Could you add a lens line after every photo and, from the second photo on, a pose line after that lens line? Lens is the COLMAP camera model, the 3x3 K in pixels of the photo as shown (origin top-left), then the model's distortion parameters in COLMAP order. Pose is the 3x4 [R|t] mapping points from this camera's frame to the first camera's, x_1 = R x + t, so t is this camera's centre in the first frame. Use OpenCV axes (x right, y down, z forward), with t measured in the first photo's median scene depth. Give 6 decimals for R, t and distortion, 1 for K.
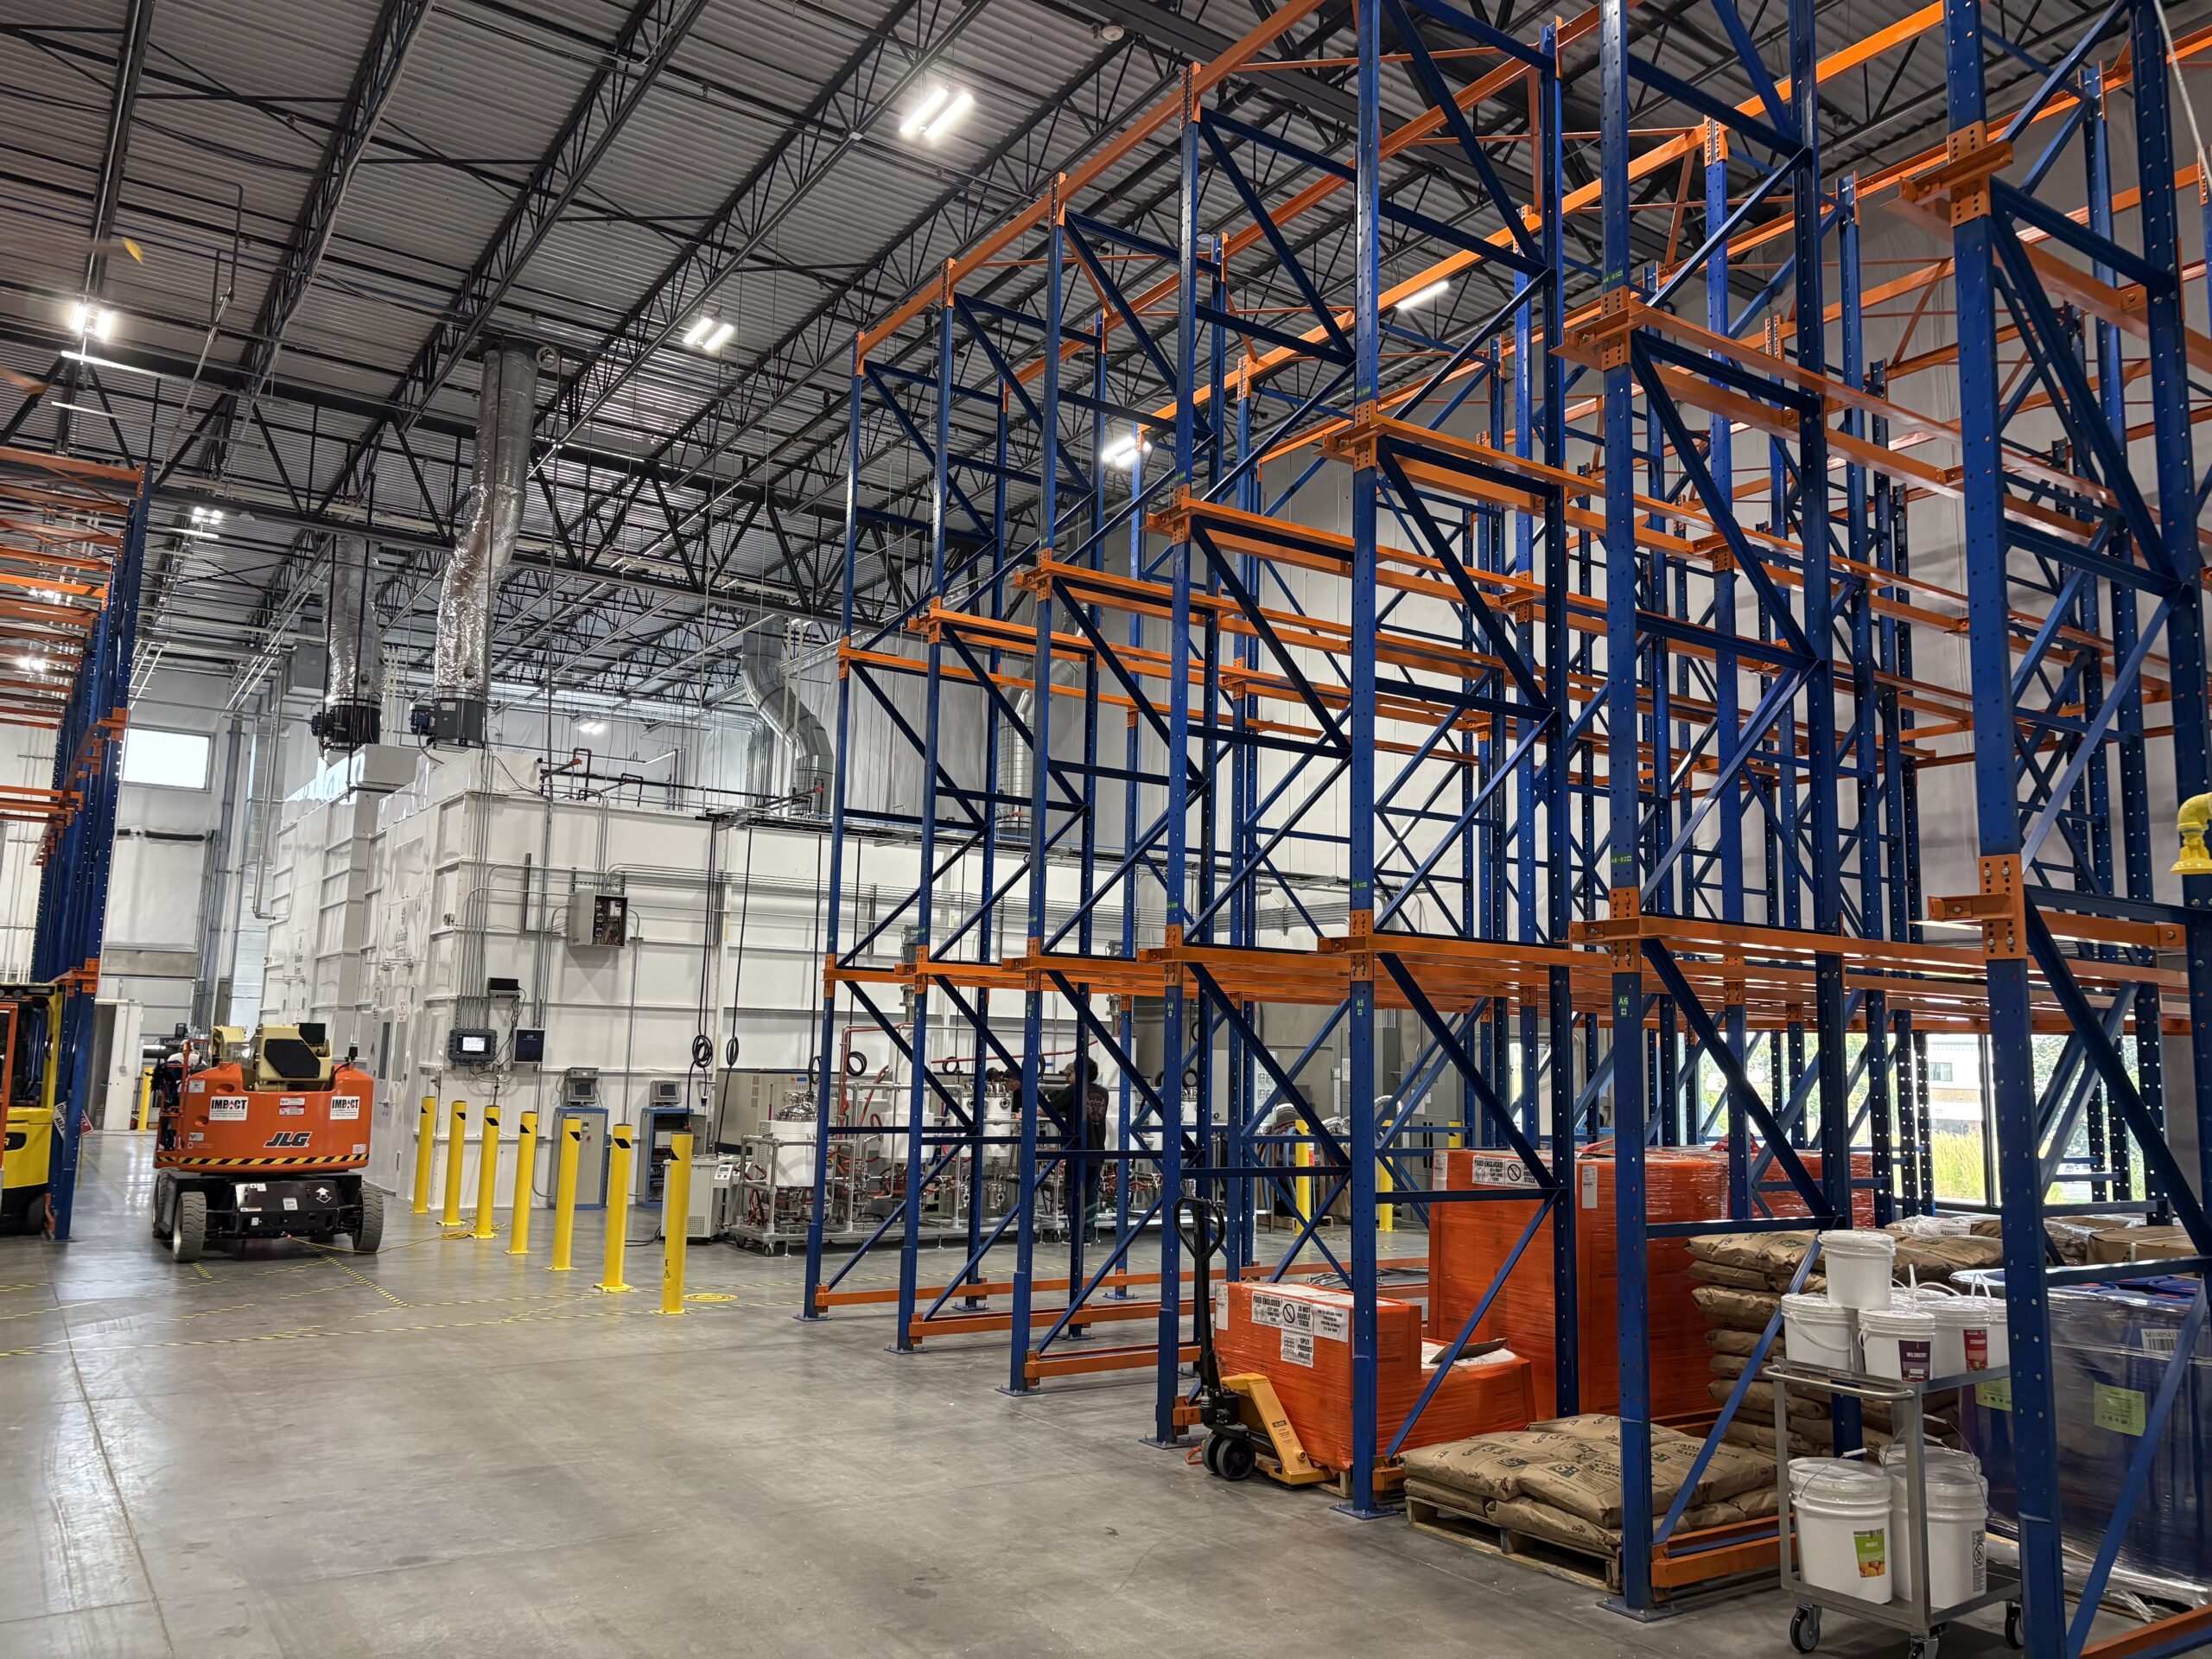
lens RADIAL K [[1663.2, 0, 1109.7], [0, 1663.2, 818.5], [0, 0, 1]] dist [0.007408, -0.000782]
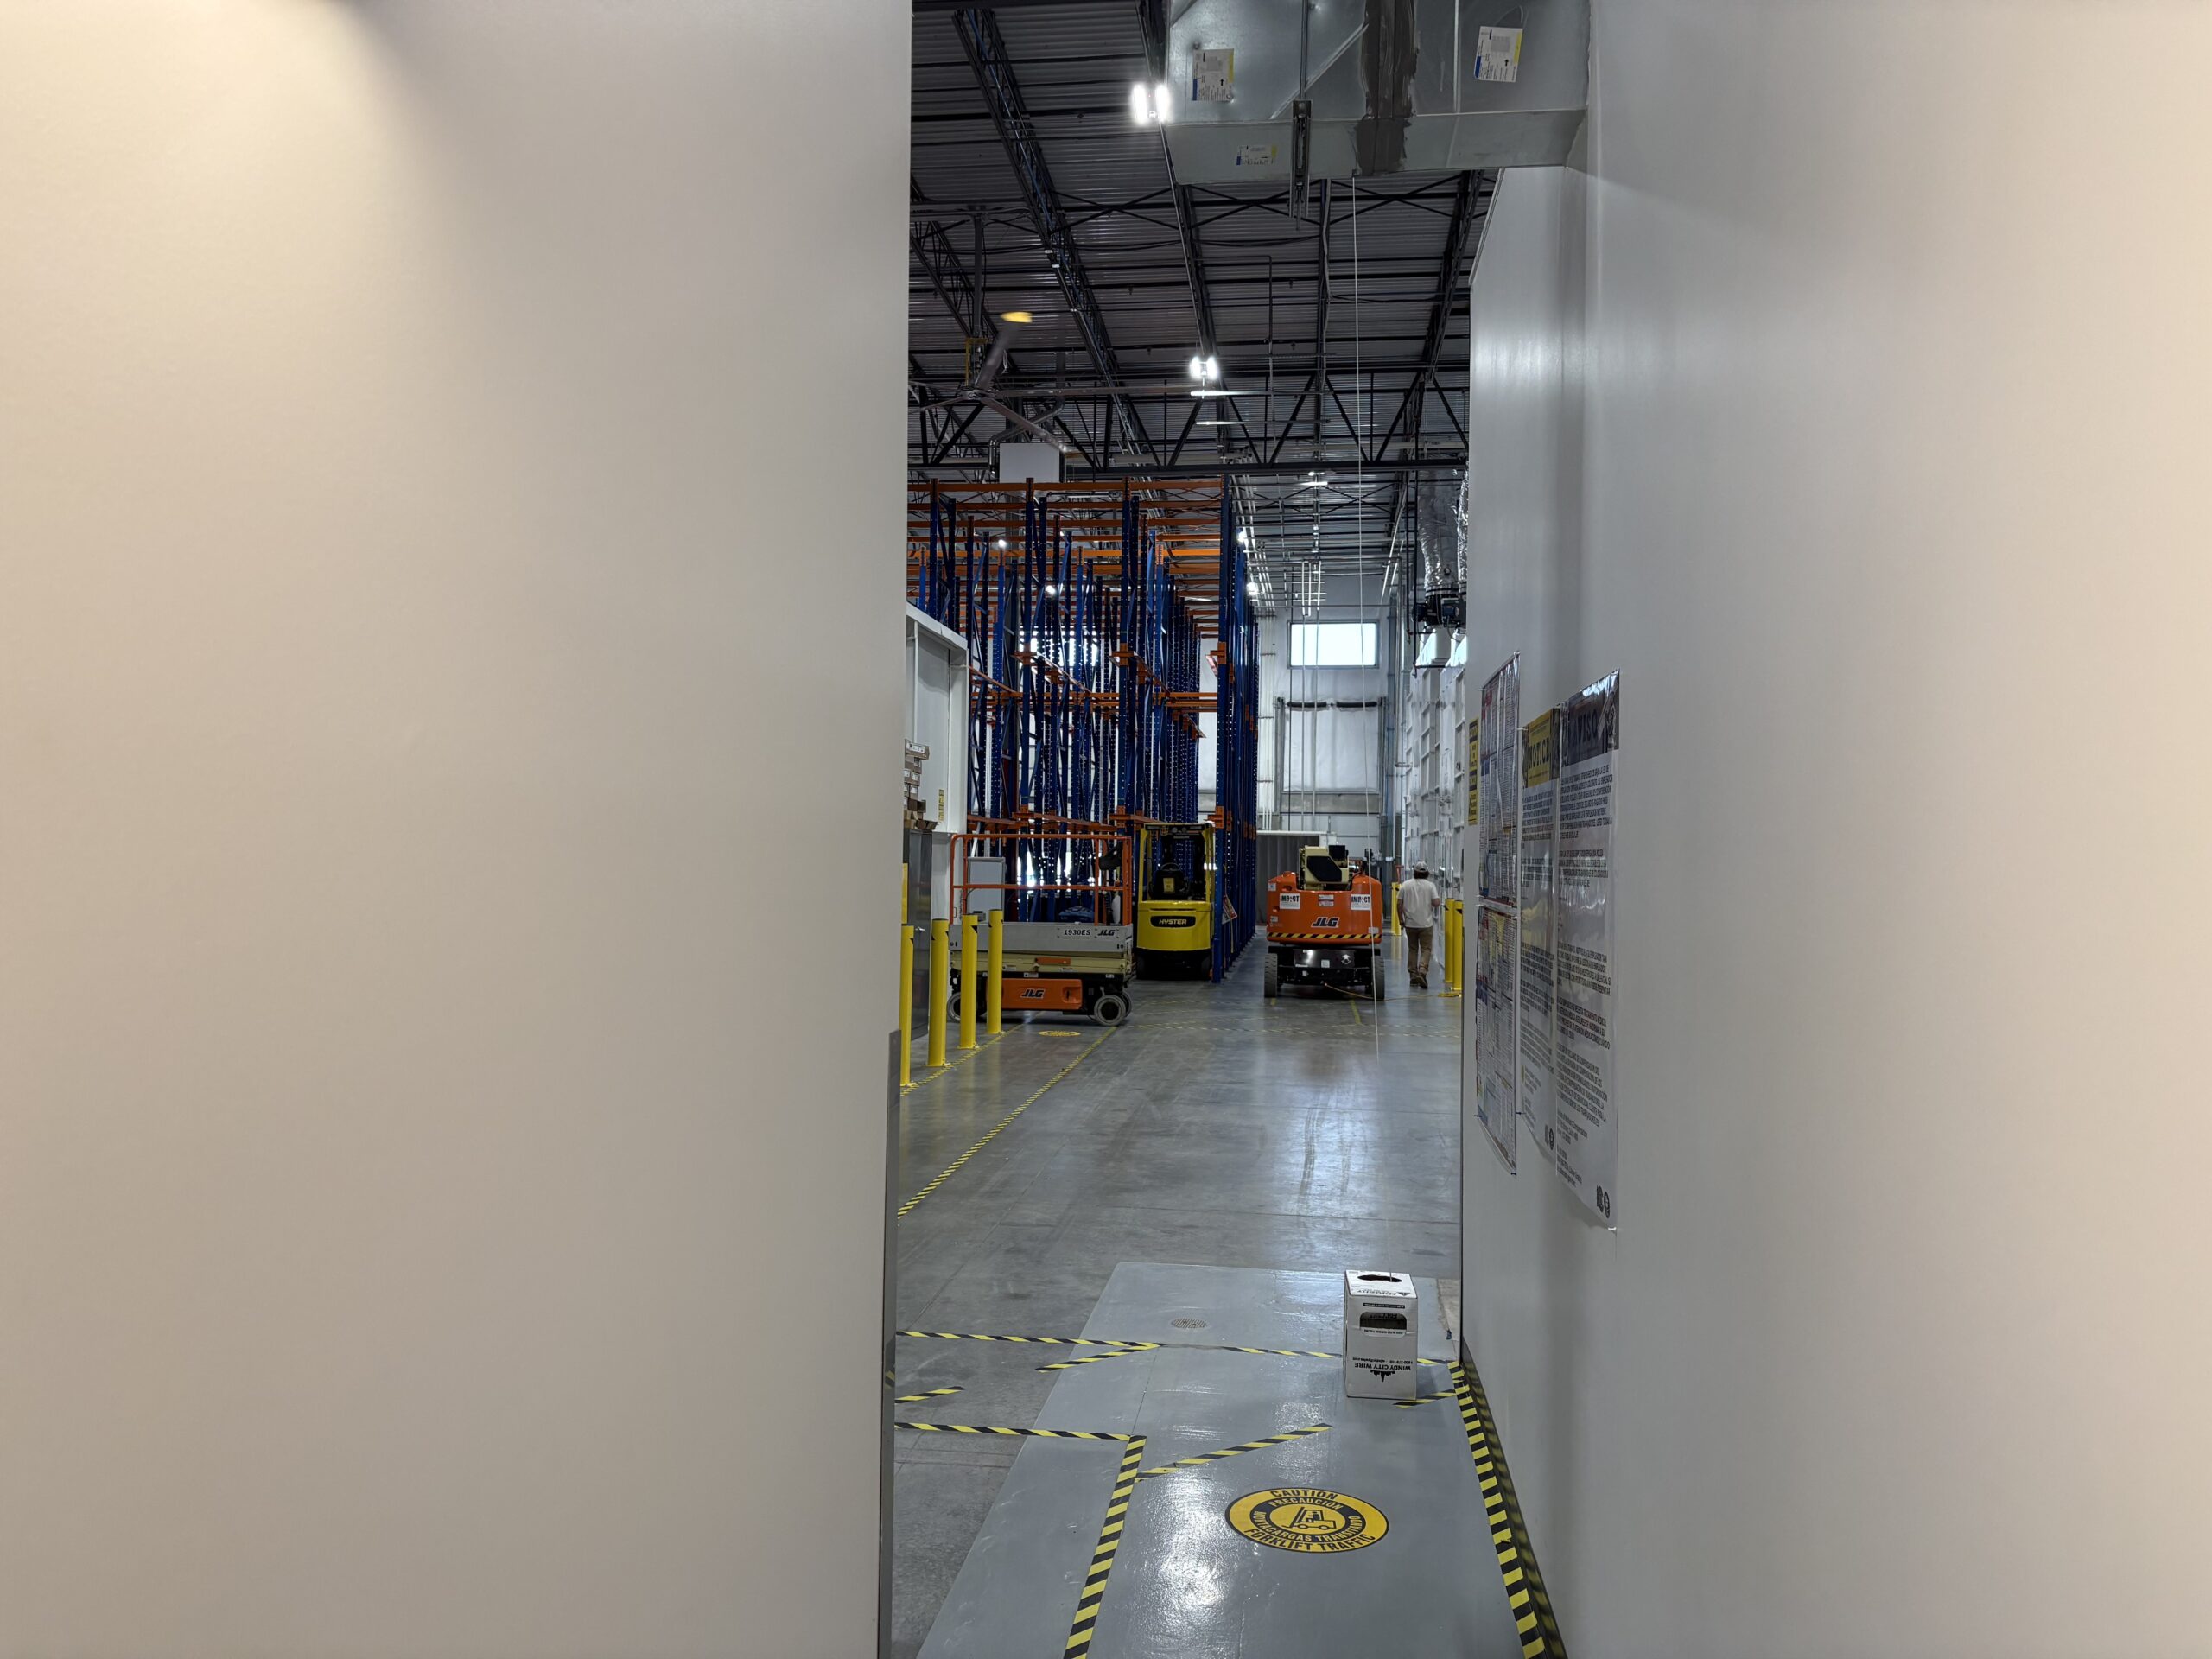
lens RADIAL K [[1663.2, 0, 1103.7], [0, 1663.2, 833.0], [0, 0, 1]] dist [0.007408, -0.000782]
pose [[0.750527, -0.020896, -0.660510, 0.340487], [0.095378, 0.992460, 0.076978, -0.020744], [0.653921, -0.120773, 0.746861, -0.233374]]
